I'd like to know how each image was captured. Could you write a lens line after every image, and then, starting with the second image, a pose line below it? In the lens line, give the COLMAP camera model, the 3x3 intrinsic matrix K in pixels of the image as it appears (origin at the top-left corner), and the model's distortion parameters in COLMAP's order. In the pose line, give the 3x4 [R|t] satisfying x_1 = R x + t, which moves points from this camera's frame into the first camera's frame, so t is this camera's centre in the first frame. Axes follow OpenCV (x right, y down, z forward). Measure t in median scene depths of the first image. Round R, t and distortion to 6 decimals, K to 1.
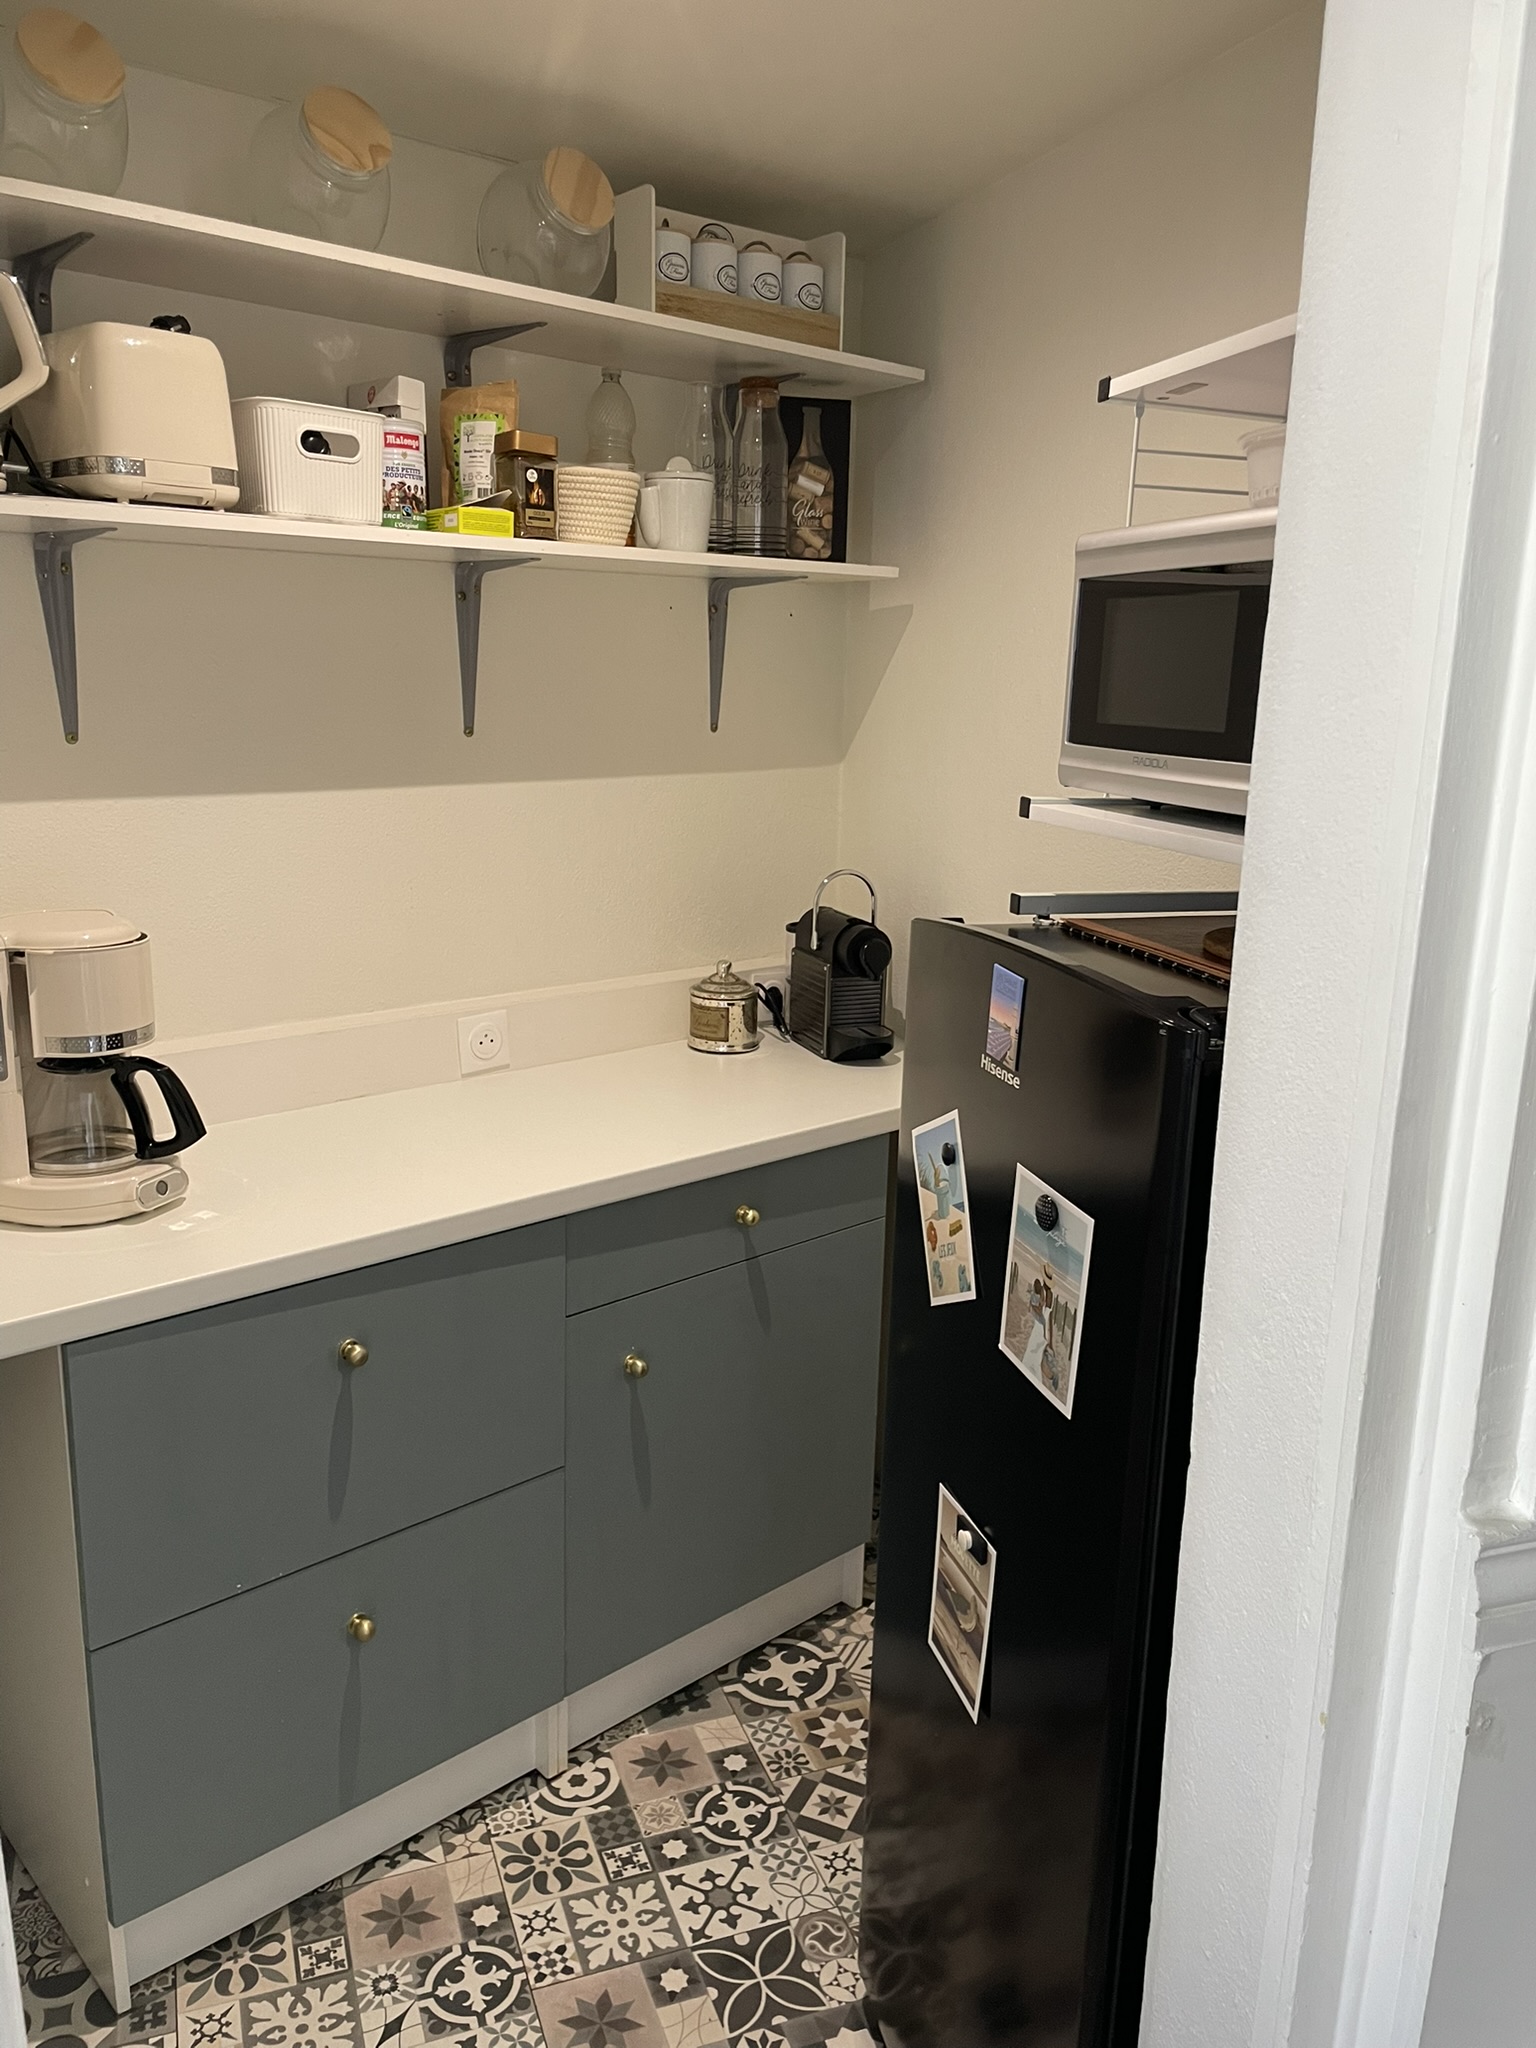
lens RADIAL K [[1545.5, 0, 770.5], [0, 1545.5, 1025.9], [0, 0, 1]] dist [0.092609, -0.119902]
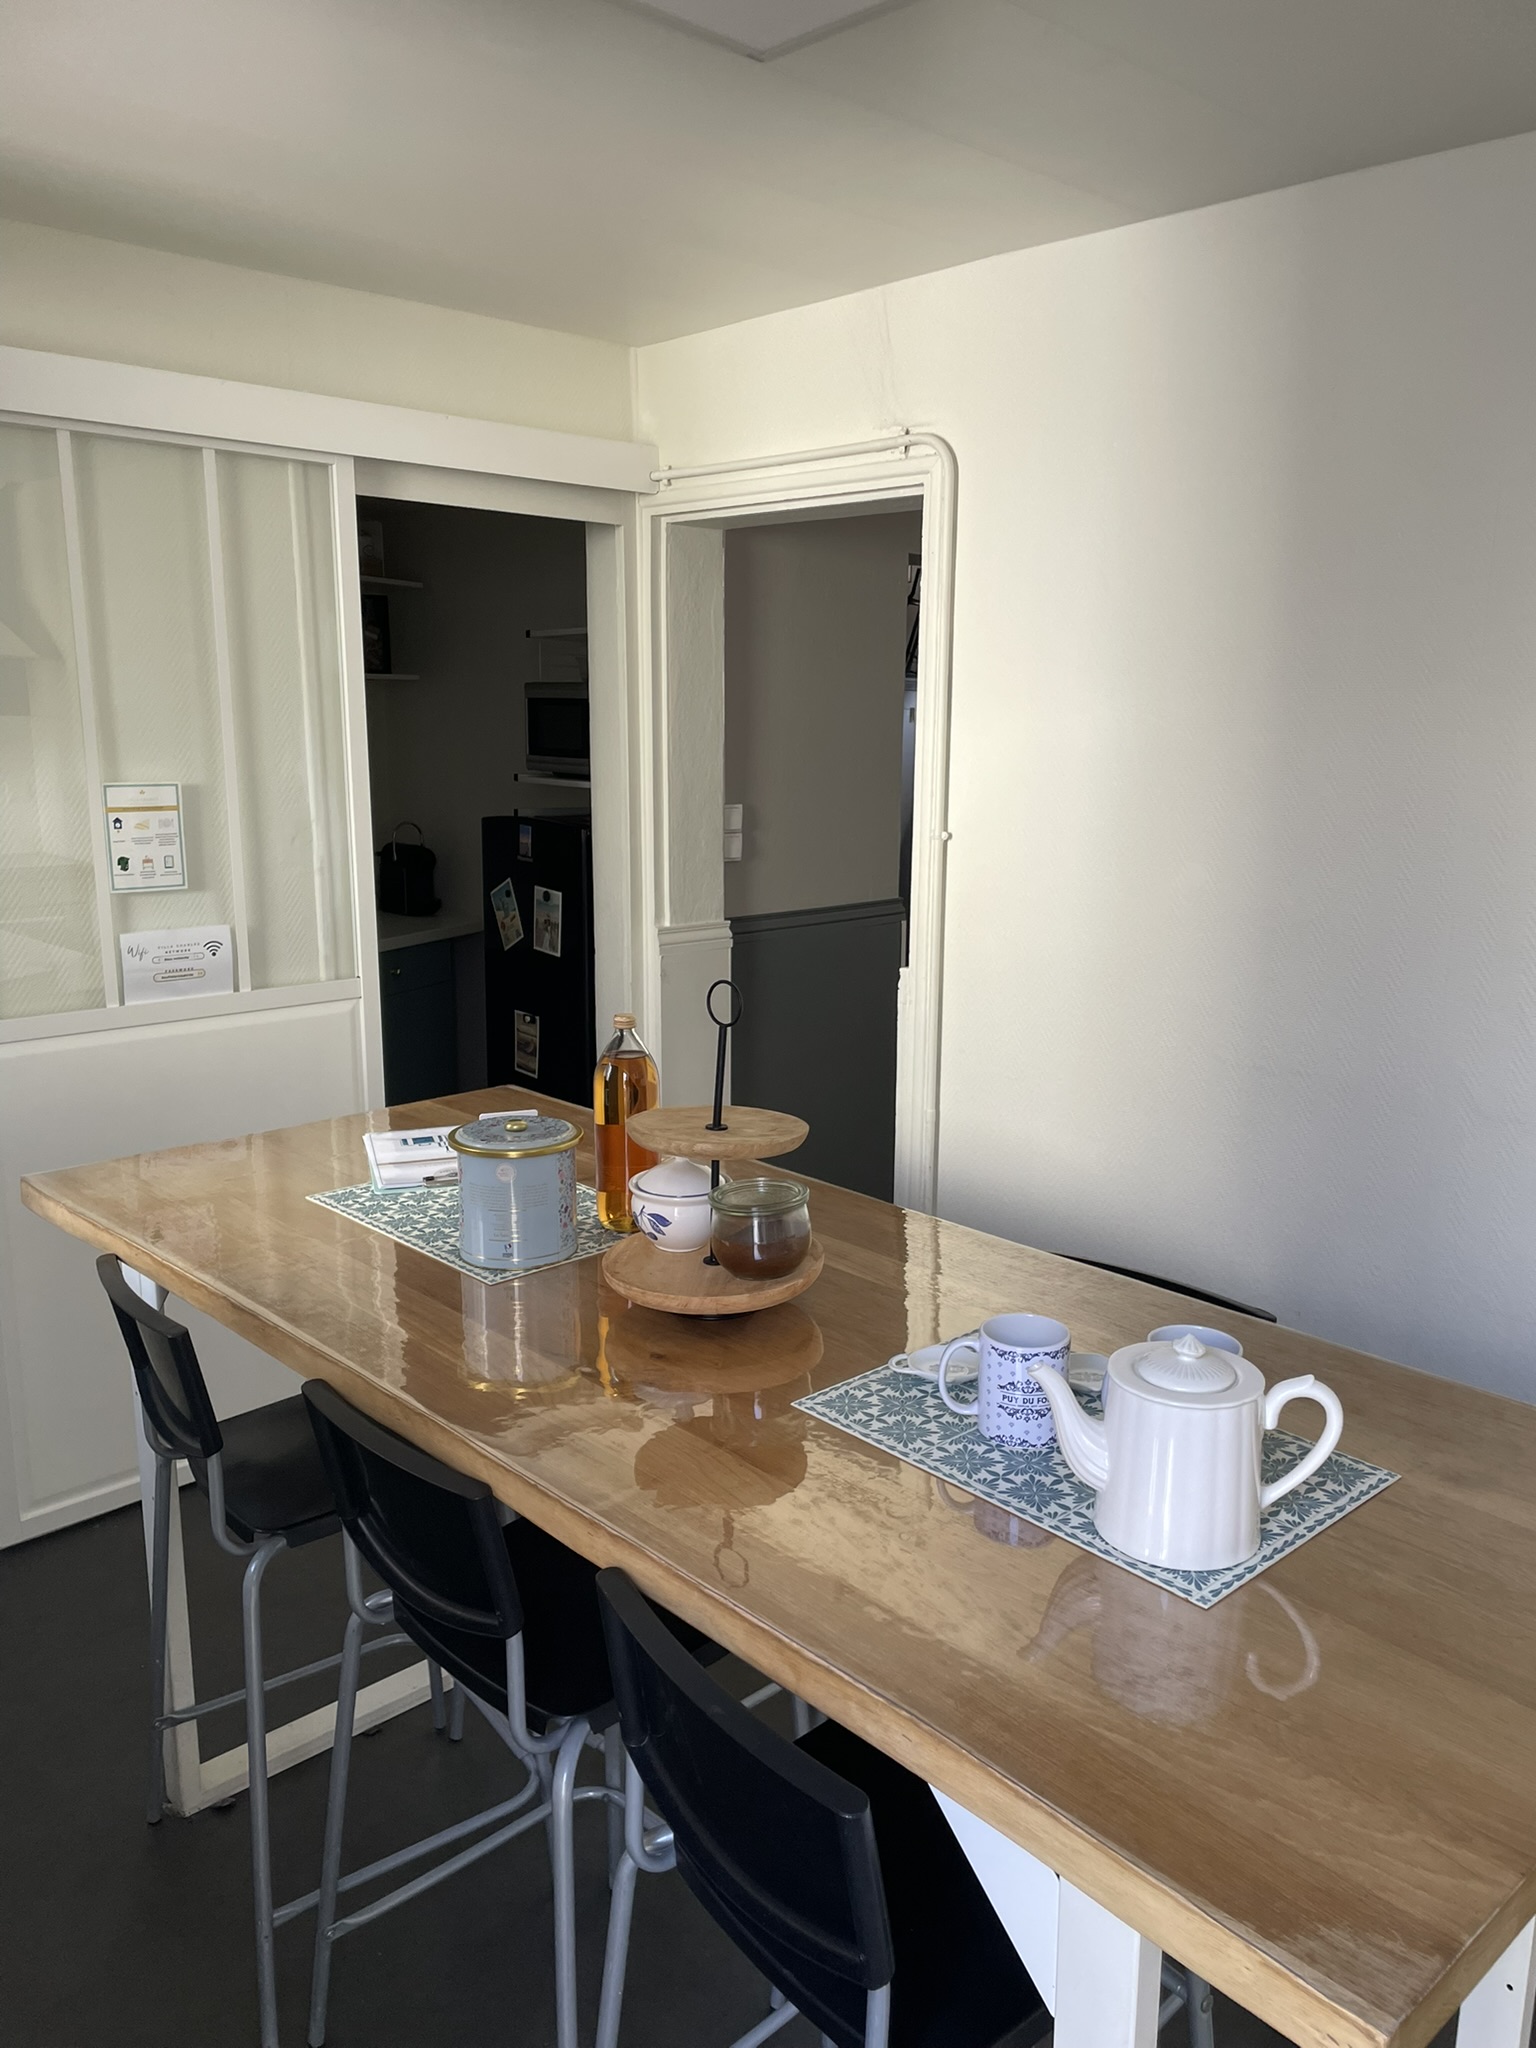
lens RADIAL K [[1545.5, 0, 765.4], [0, 1545.5, 1025.9], [0, 0, 1]] dist [0.092609, -0.119902]
pose [[0.918497, -0.100286, 0.382499, -0.638768], [0.105041, 0.994432, 0.008489, 0.389651], [-0.381220, 0.032381, 0.923917, -2.070267]]
